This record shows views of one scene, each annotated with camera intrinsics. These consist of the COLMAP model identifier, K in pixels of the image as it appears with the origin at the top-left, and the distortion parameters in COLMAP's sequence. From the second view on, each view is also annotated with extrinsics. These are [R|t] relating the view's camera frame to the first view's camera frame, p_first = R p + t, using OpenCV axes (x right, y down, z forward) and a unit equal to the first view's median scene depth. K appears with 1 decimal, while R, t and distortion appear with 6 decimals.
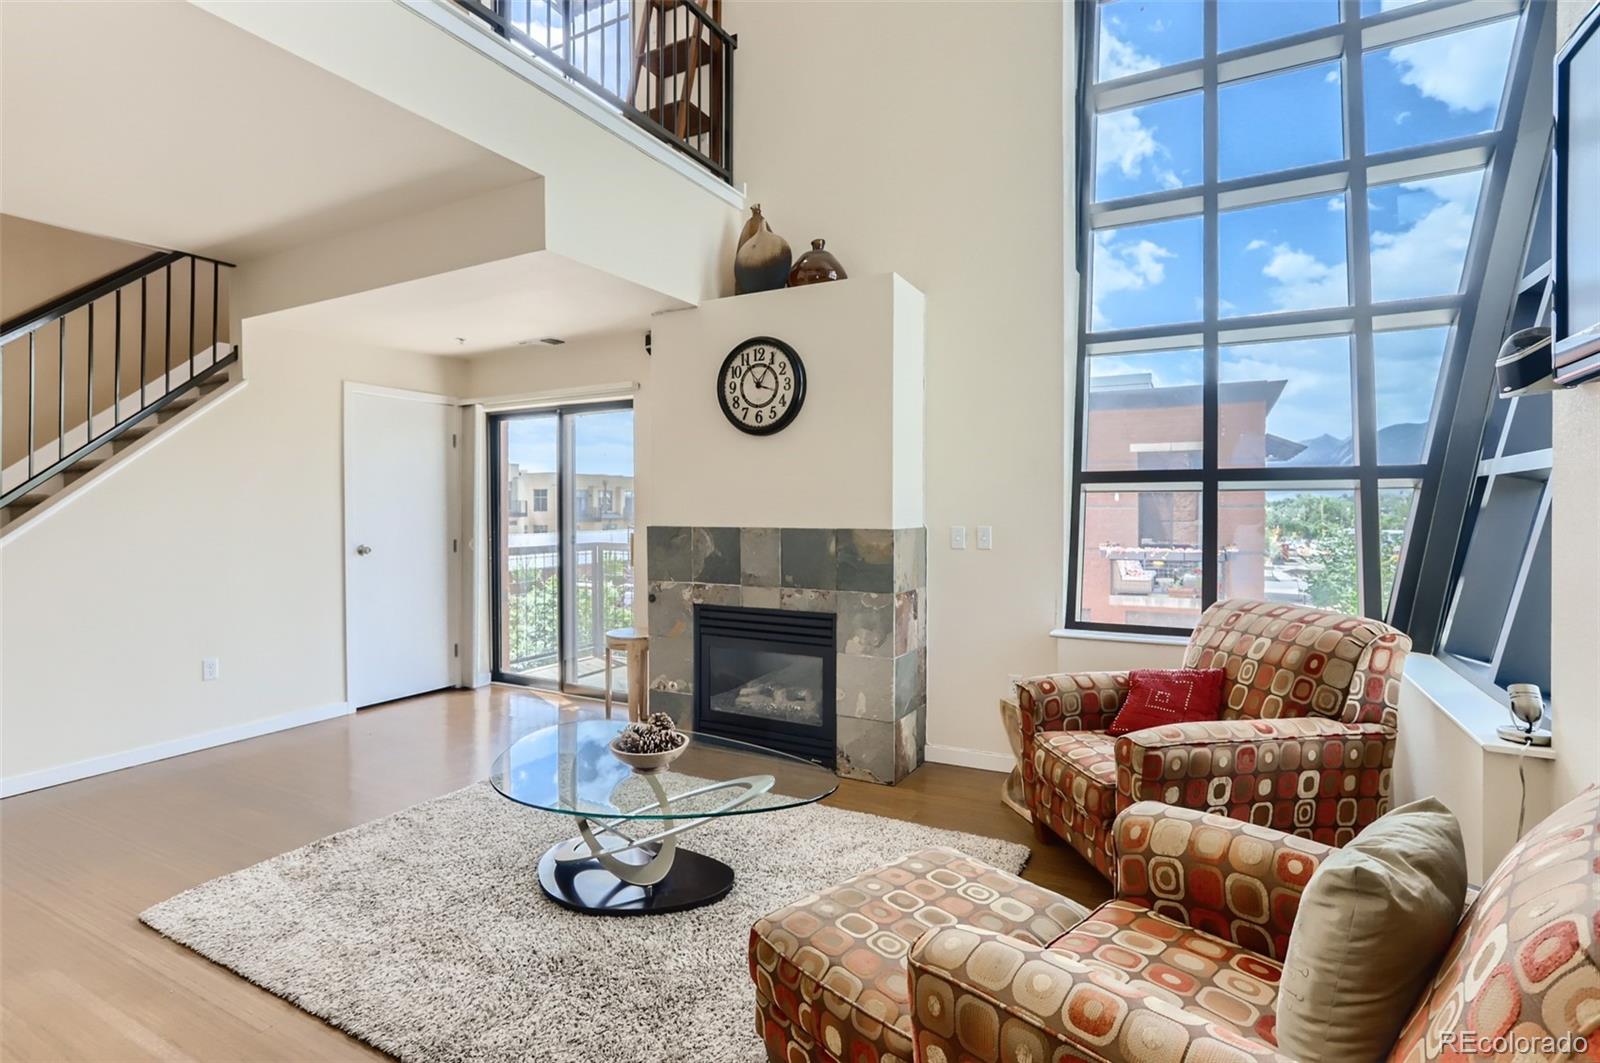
lens RADIAL K [[770.0, 0, 799.7], [0, 770.0, 530.6], [0, 0, 1]] dist [-0.020643, 0.006547]
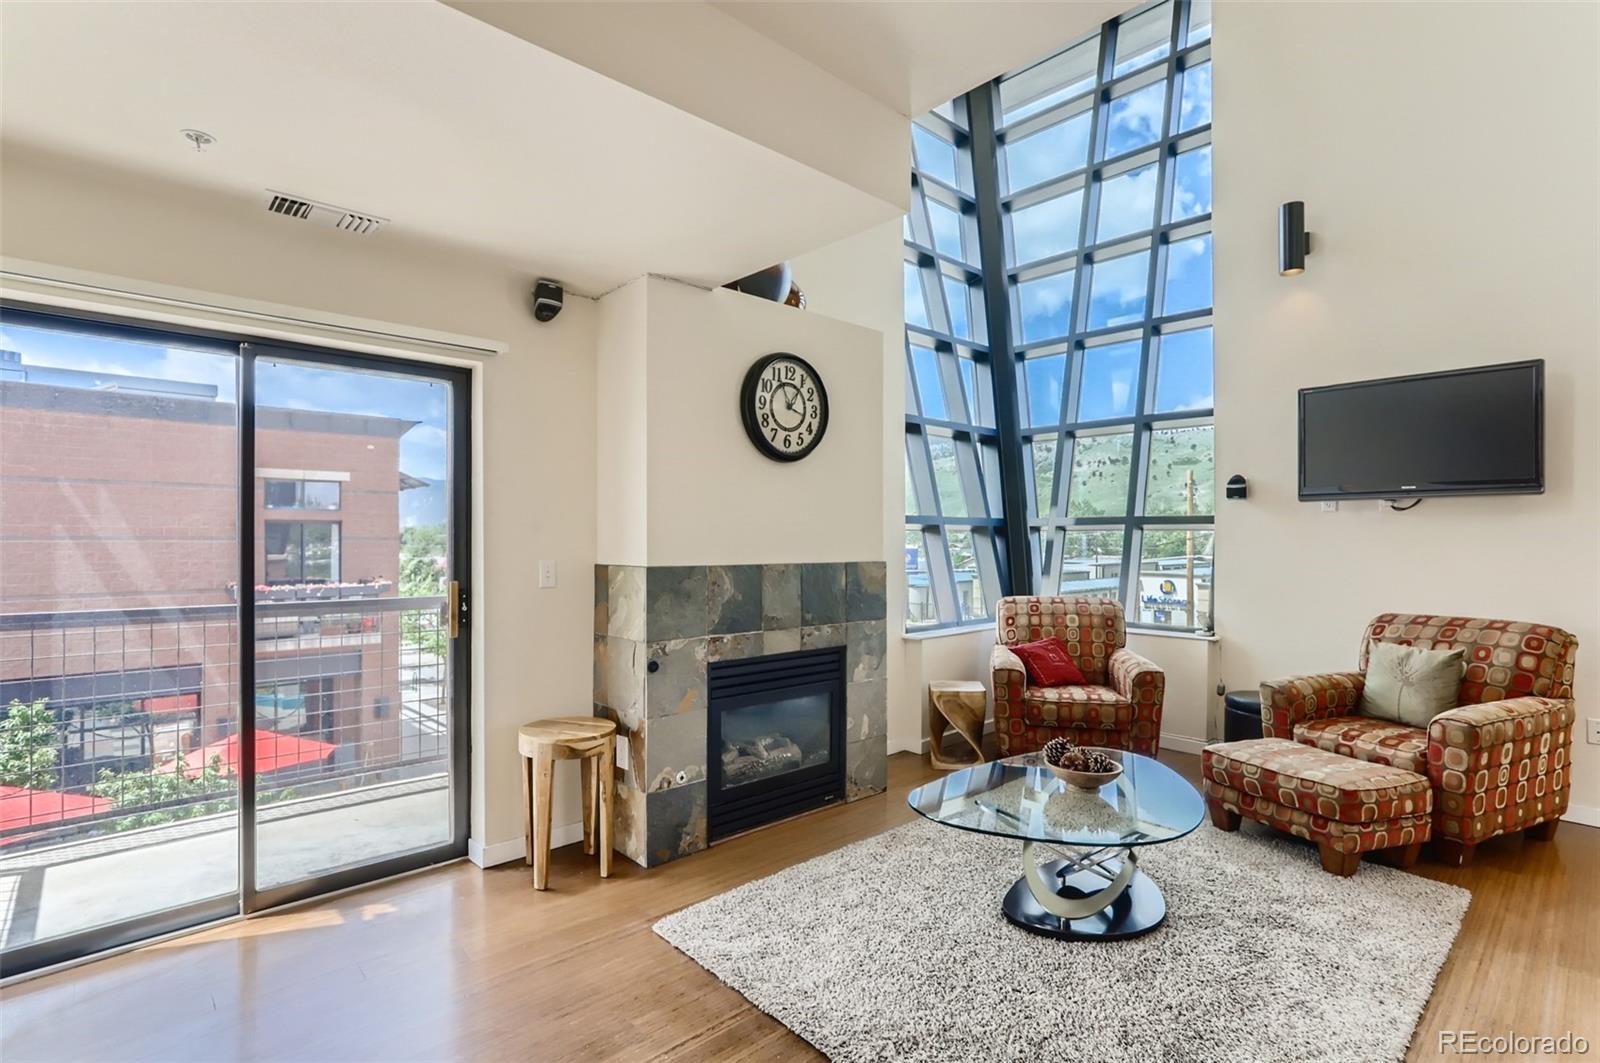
lens RADIAL K [[770.0, 0, 800.2], [0, 770.0, 545.8], [0, 0, 1]] dist [-0.020643, 0.006547]
pose [[0.325467, -0.004089, 0.945545, -0.916205], [0.024984, 0.999679, -0.004276, -0.020839], [-0.945223, 0.025015, 0.325464, 0.702569]]
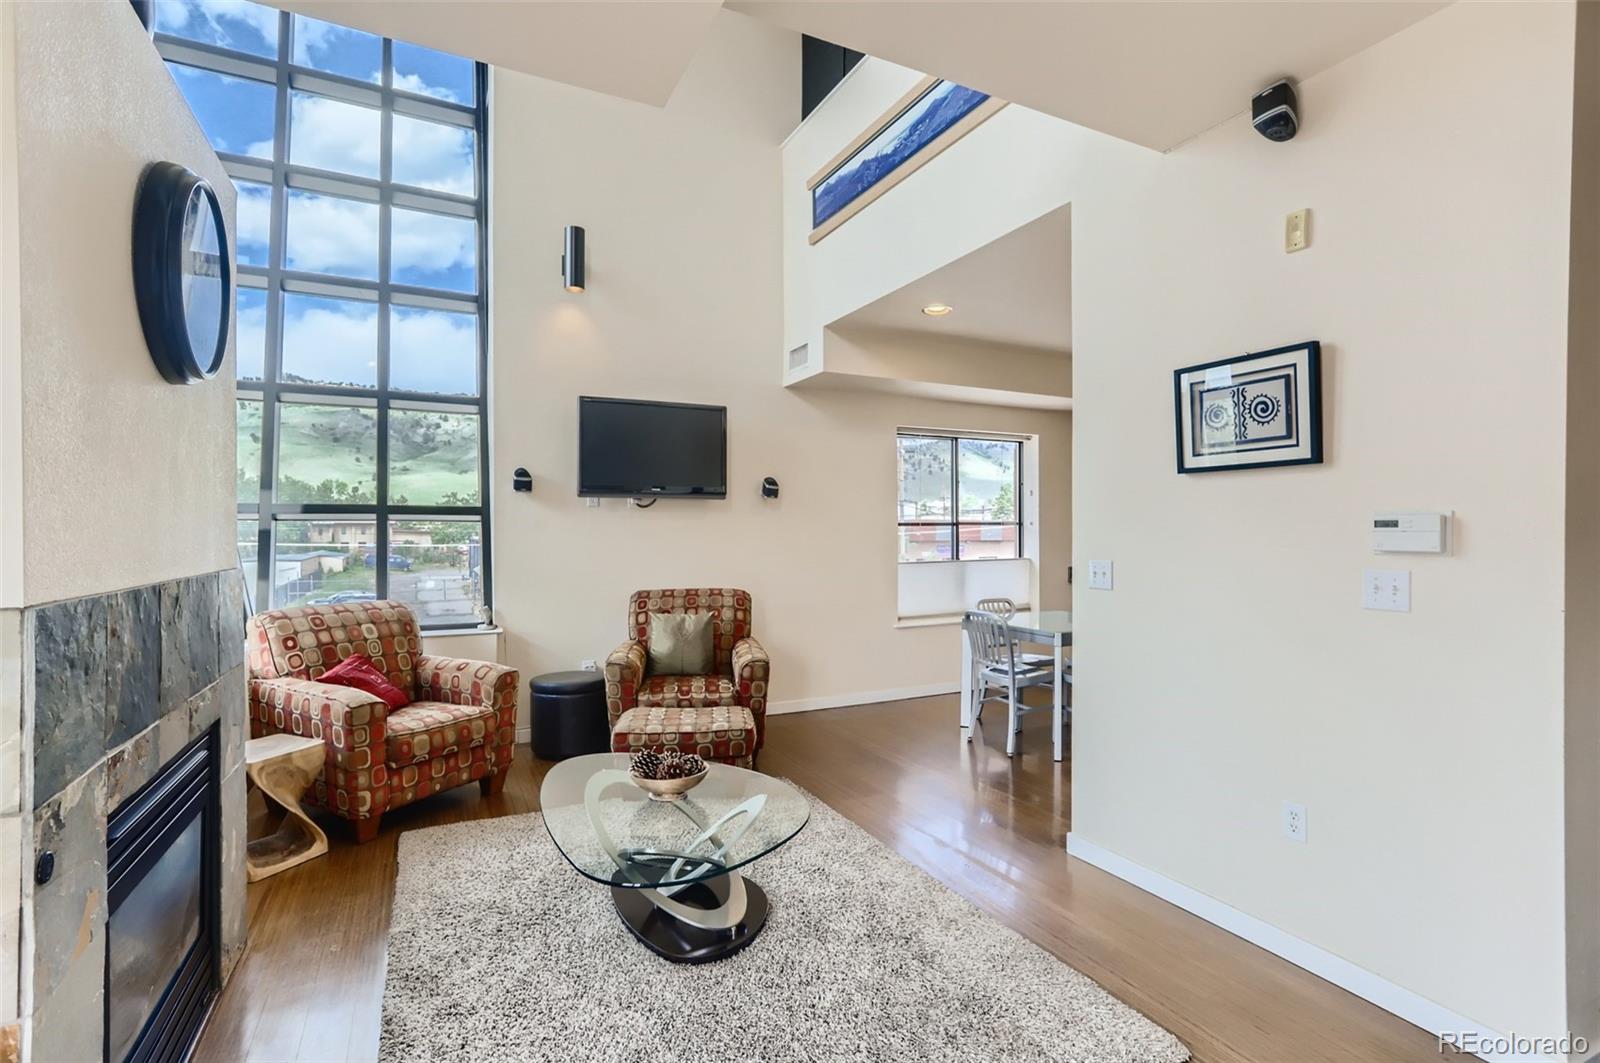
lens RADIAL K [[770.0, 0, 788.1], [0, 770.0, 532.0], [0, 0, 1]] dist [-0.020643, 0.006547]
pose [[-0.801173, 0.003168, 0.598425, -0.642068], [0.022990, 0.999411, 0.025489, -0.038437], [-0.597992, 0.034179, -0.800773, 1.172867]]
